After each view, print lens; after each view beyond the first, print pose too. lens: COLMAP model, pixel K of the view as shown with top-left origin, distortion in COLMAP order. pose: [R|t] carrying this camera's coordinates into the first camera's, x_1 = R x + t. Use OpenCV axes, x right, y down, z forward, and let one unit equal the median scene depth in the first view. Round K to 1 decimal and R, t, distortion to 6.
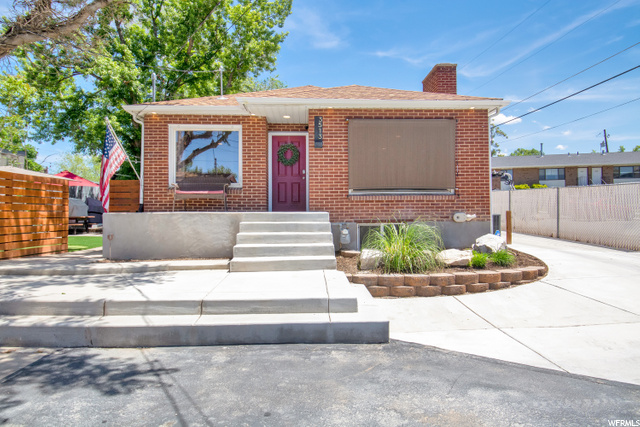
lens RADIAL K [[360.5, 0, 317.2], [0, 360.5, 214.7], [0, 0, 1]] dist [0.007184, -0.000896]
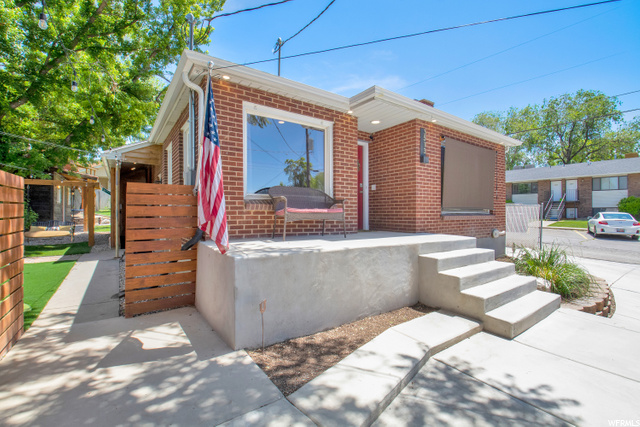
lens RADIAL K [[284.0, 0, 321.6], [0, 284.0, 214.2], [0, 0, 1]] dist [0.009929, -0.009553]
pose [[0.845077, 0.004849, 0.534622, -0.568072], [-0.006241, 0.999980, 0.000796, -0.051822], [-0.534607, -0.004009, 0.845091, 0.503212]]
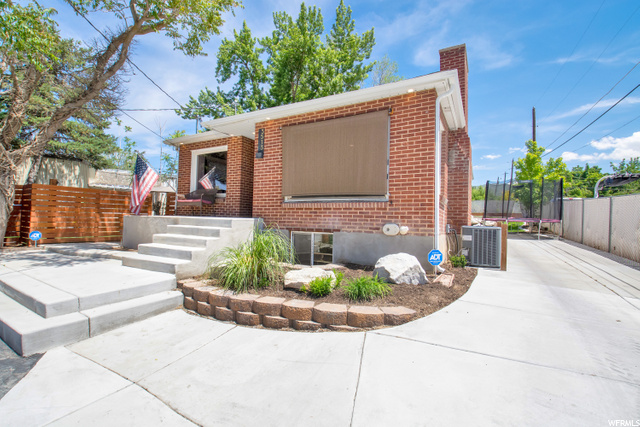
lens RADIAL K [[284.0, 0, 317.4], [0, 284.0, 214.5], [0, 0, 1]] dist [0.009929, -0.009553]
pose [[0.853073, 0.017453, -0.521499, 0.549376], [-0.028699, 0.999497, -0.013496, -0.012095], [0.521002, 0.026479, 0.853145, 0.351727]]
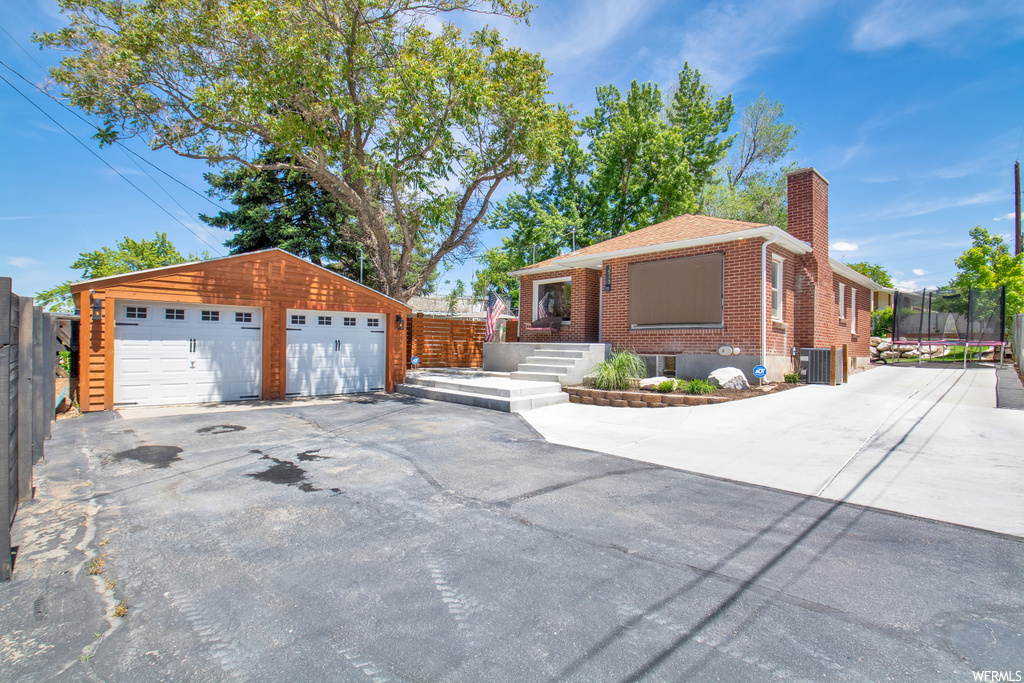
lens RADIAL K [[465.9, 0, 503.6], [0, 465.9, 341.5], [0, 0, 1]] dist [-0.001455, -0.000775]
pose [[0.651882, 0.007793, -0.758280, 0.907683], [-0.017608, 0.999833, -0.004862, -0.000879], [0.758116, 0.016521, 0.651911, -0.275749]]
